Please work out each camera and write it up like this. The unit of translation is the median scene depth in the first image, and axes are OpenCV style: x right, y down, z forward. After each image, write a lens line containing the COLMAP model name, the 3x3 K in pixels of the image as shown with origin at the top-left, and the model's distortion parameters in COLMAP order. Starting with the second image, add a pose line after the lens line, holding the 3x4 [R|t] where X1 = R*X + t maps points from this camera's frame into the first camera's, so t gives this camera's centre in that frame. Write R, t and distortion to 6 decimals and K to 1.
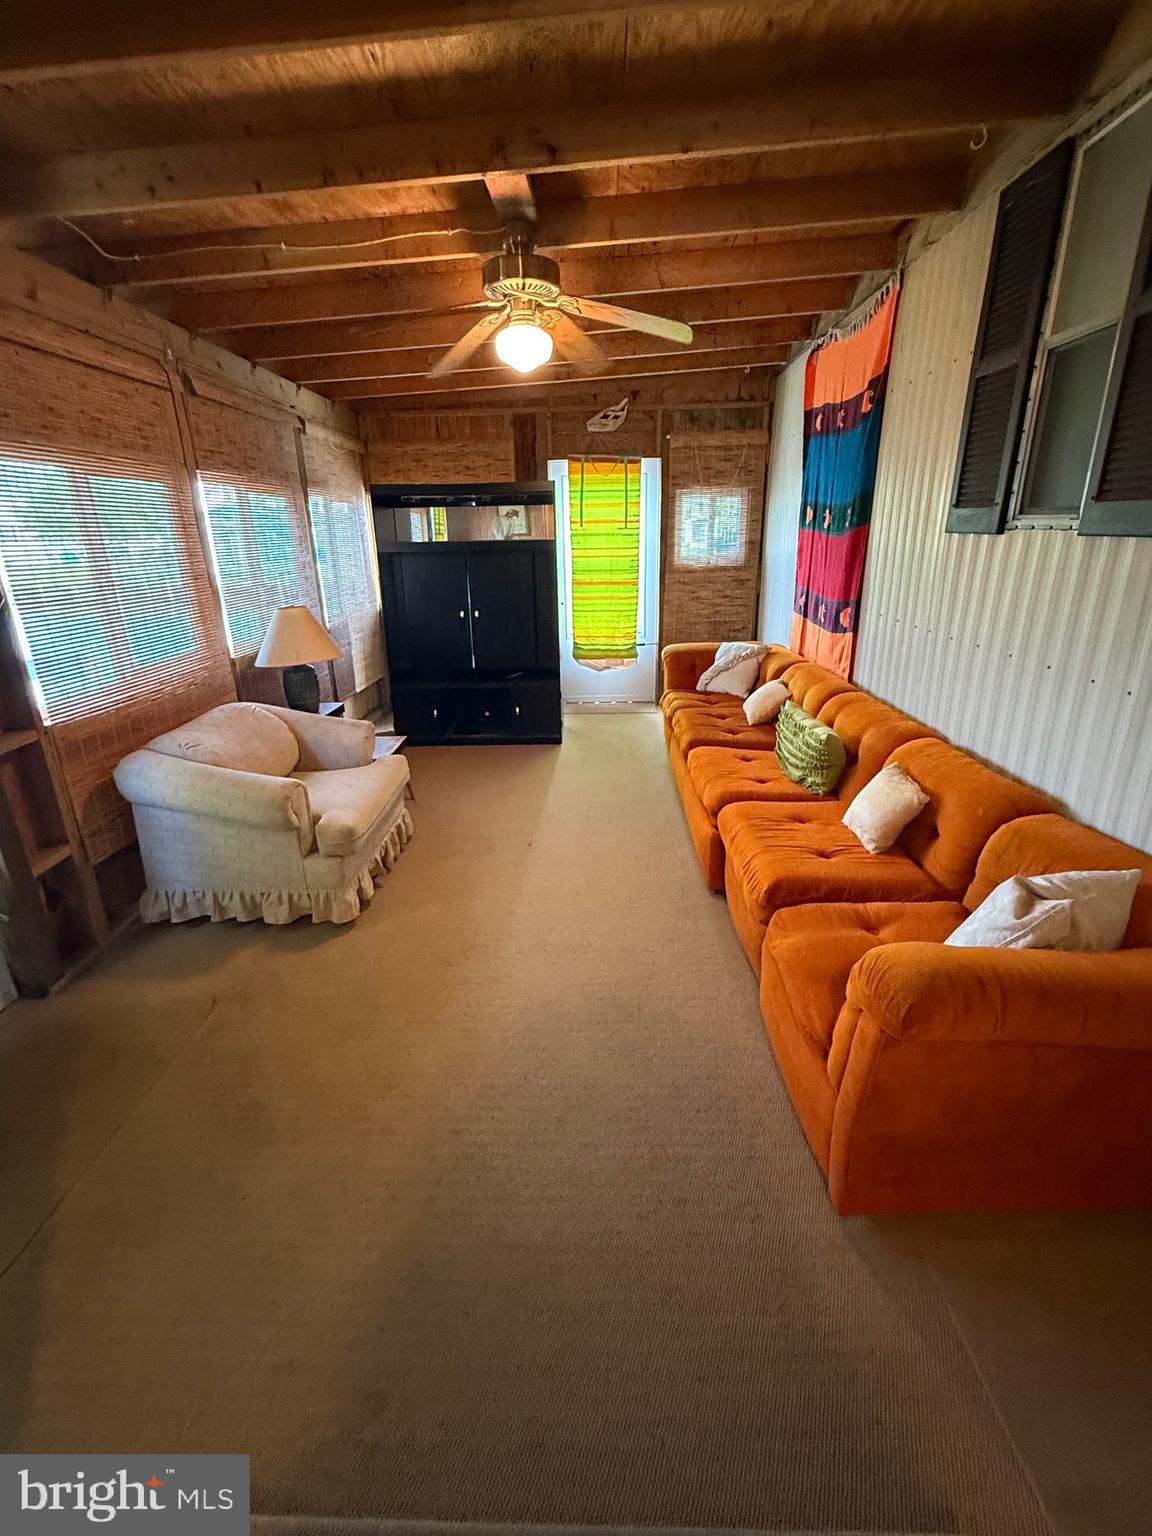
lens RADIAL K [[682.7, 0, 571.5], [0, 682.7, 770.5], [0, 0, 1]] dist [0.000582, -0.000166]
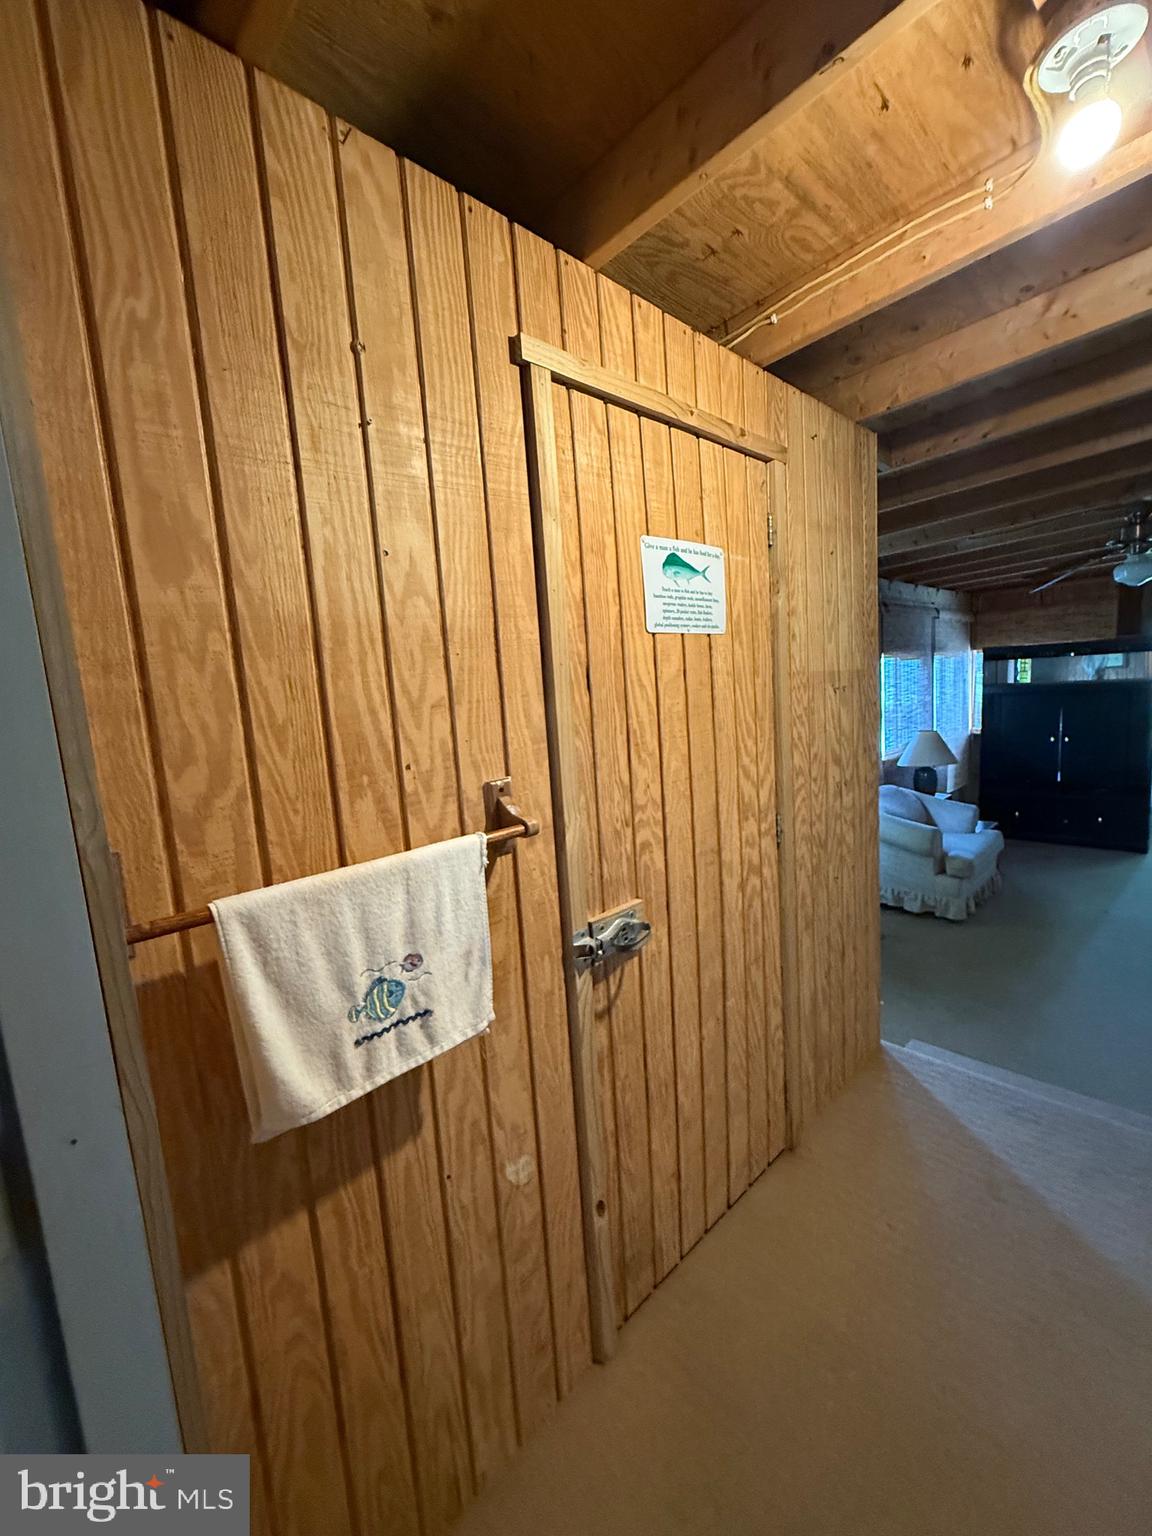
lens RADIAL K [[632.9, 0, 580.2], [0, 632.9, 769.2], [0, 0, 1]] dist [-0.000996, -0.000075]
pose [[0.722307, 0.064434, -0.688565, 0.018536], [-0.181433, 0.978431, -0.098764, 0.098639], [0.667349, 0.196266, 0.718418, -0.406634]]
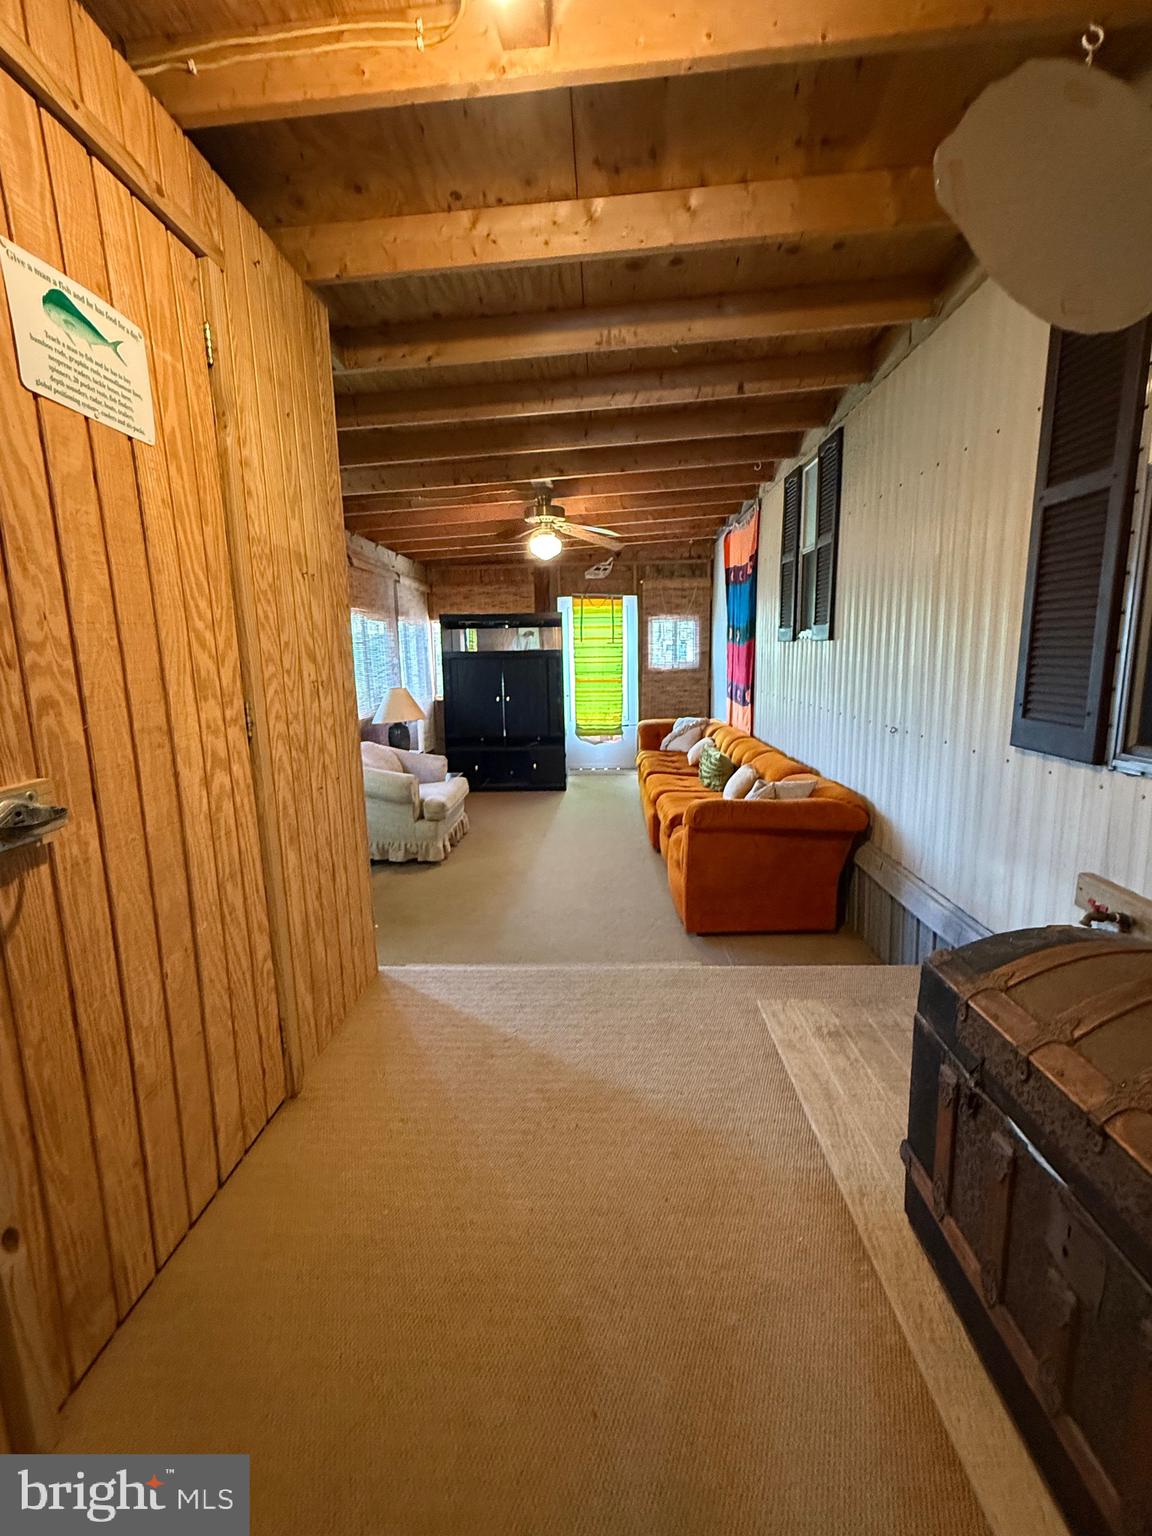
lens RADIAL K [[682.7, 0, 571.5], [0, 682.7, 770.5], [0, 0, 1]] dist [0.000582, -0.000166]
pose [[0.999932, 0.002188, -0.011425, 0.012493], [-0.004022, 0.986598, -0.163118, 0.148808], [0.010915, 0.163153, 0.986540, -0.383041]]
